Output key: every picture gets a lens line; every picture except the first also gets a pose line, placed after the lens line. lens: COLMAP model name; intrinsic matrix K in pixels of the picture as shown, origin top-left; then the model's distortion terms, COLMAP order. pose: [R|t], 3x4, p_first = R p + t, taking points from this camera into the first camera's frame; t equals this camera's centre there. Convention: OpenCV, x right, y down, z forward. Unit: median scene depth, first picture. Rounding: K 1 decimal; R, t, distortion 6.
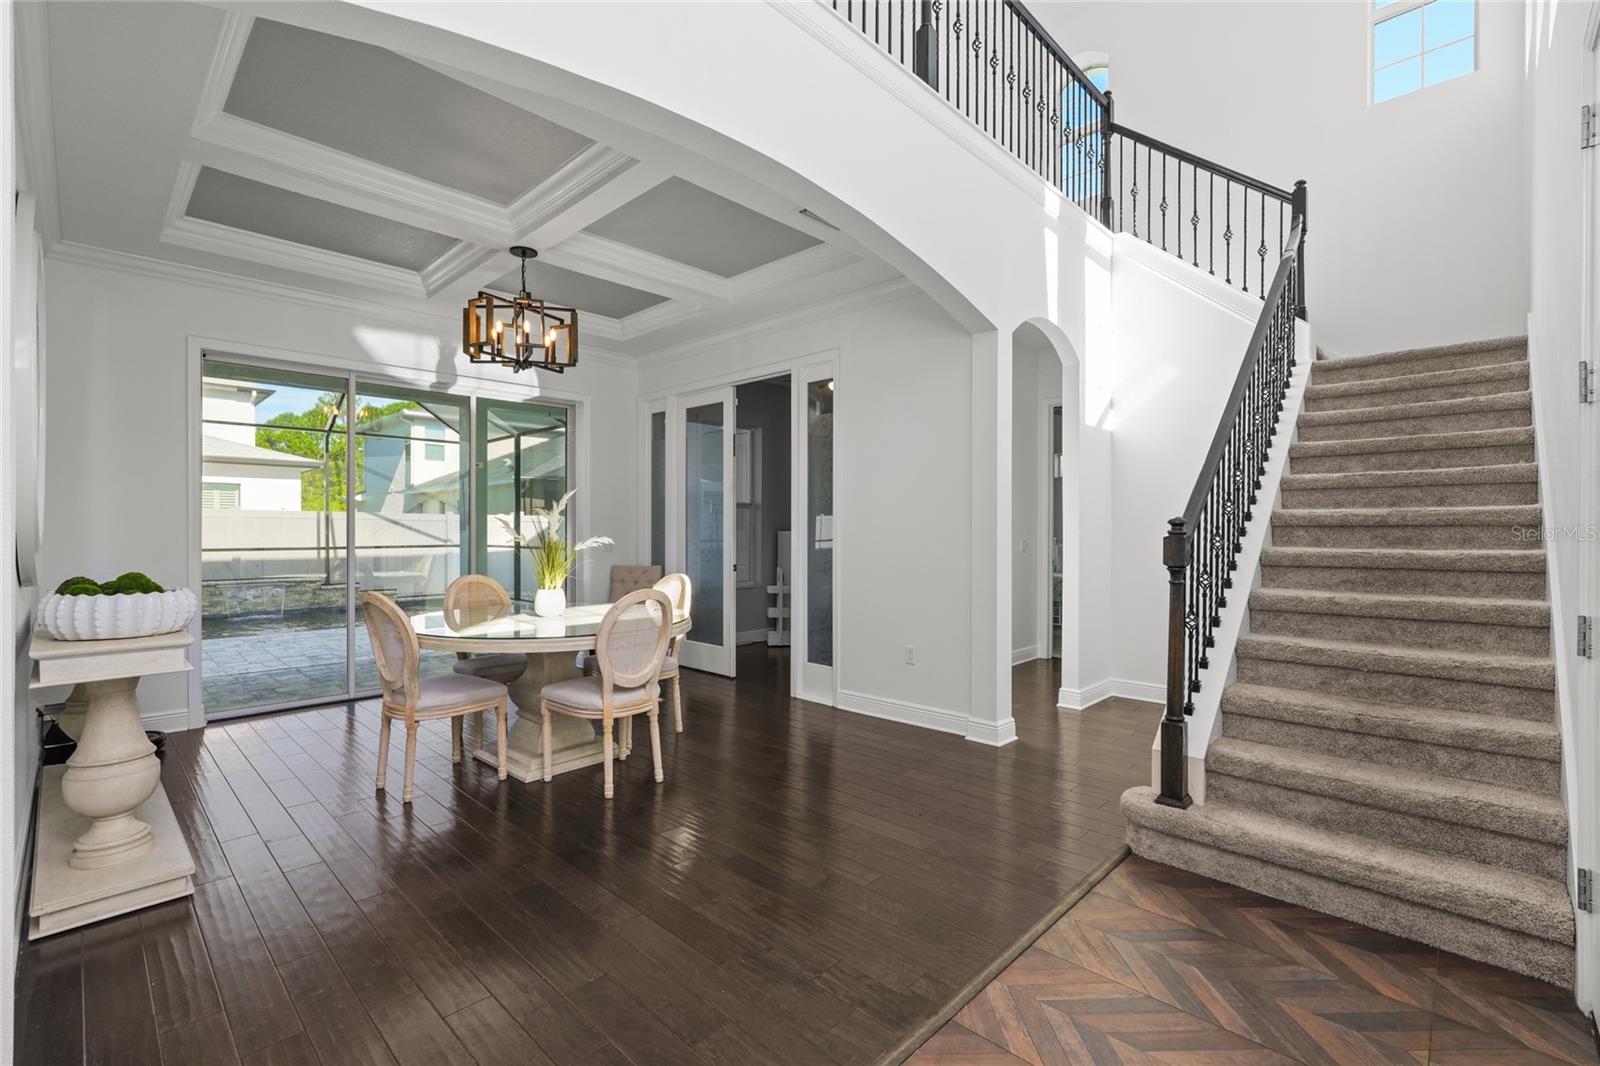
lens RADIAL K [[706.7, 0, 792.6], [0, 706.7, 525.5], [0, 0, 1]] dist [-0.003537, 0.003650]
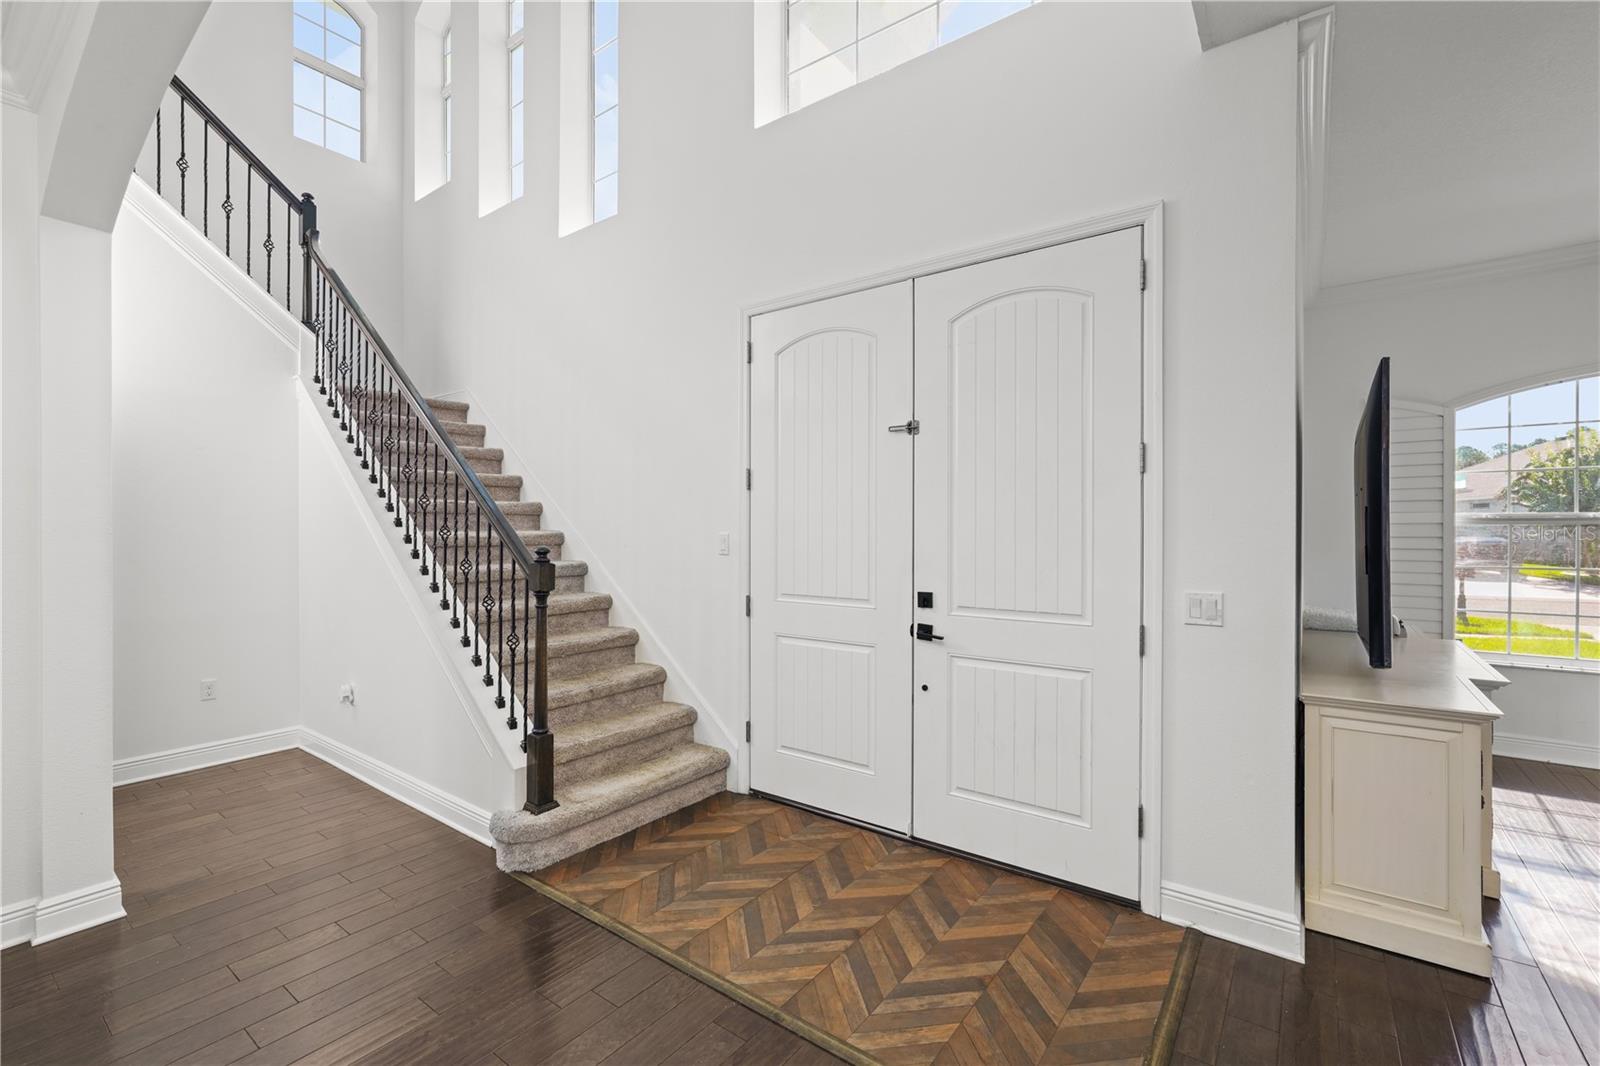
lens RADIAL K [[706.7, 0, 804.6], [0, 706.7, 534.8], [0, 0, 1]] dist [-0.003537, 0.003650]
pose [[-0.130261, -0.008417, 0.991444, -0.593438], [-0.003928, 0.999960, 0.007973, -0.040310], [-0.991472, -0.002856, -0.130289, 0.742766]]
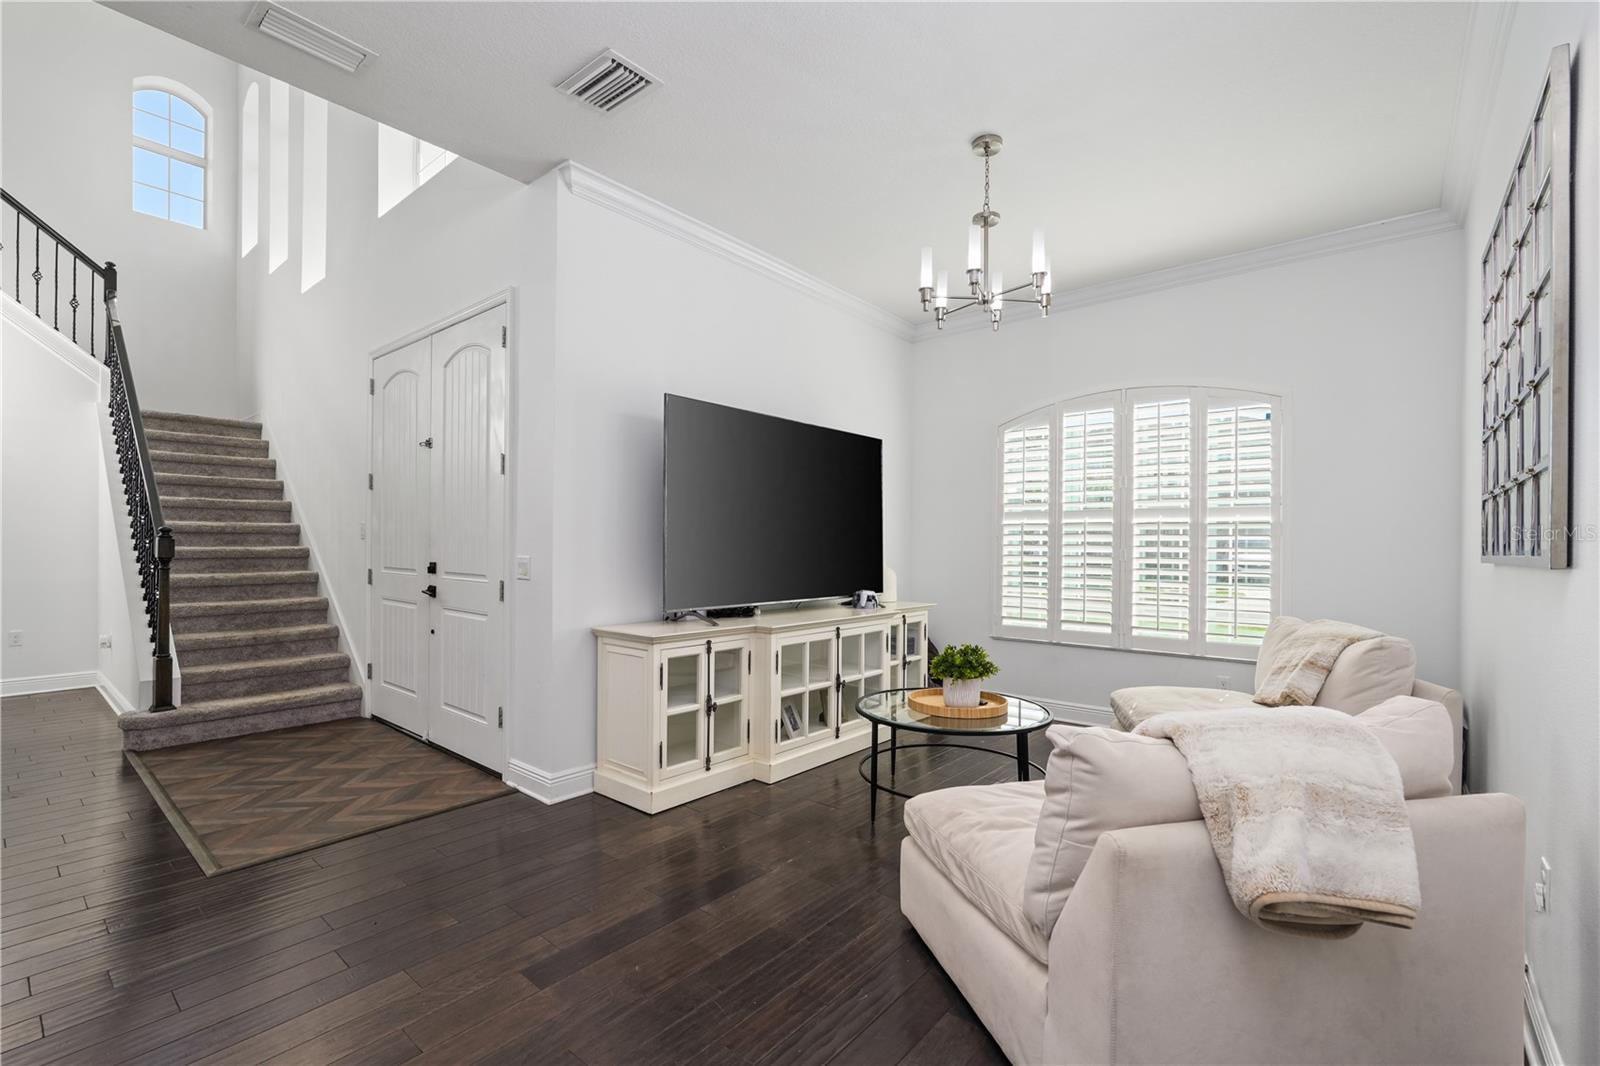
lens RADIAL K [[706.7, 0, 800.5], [0, 706.7, 551.3], [0, 0, 1]] dist [-0.003537, 0.003650]
pose [[-0.066887, -0.013564, 0.997668, -1.105596], [-0.015485, 0.999801, 0.012555, 0.002160], [-0.997640, -0.014609, -0.067084, -0.293223]]
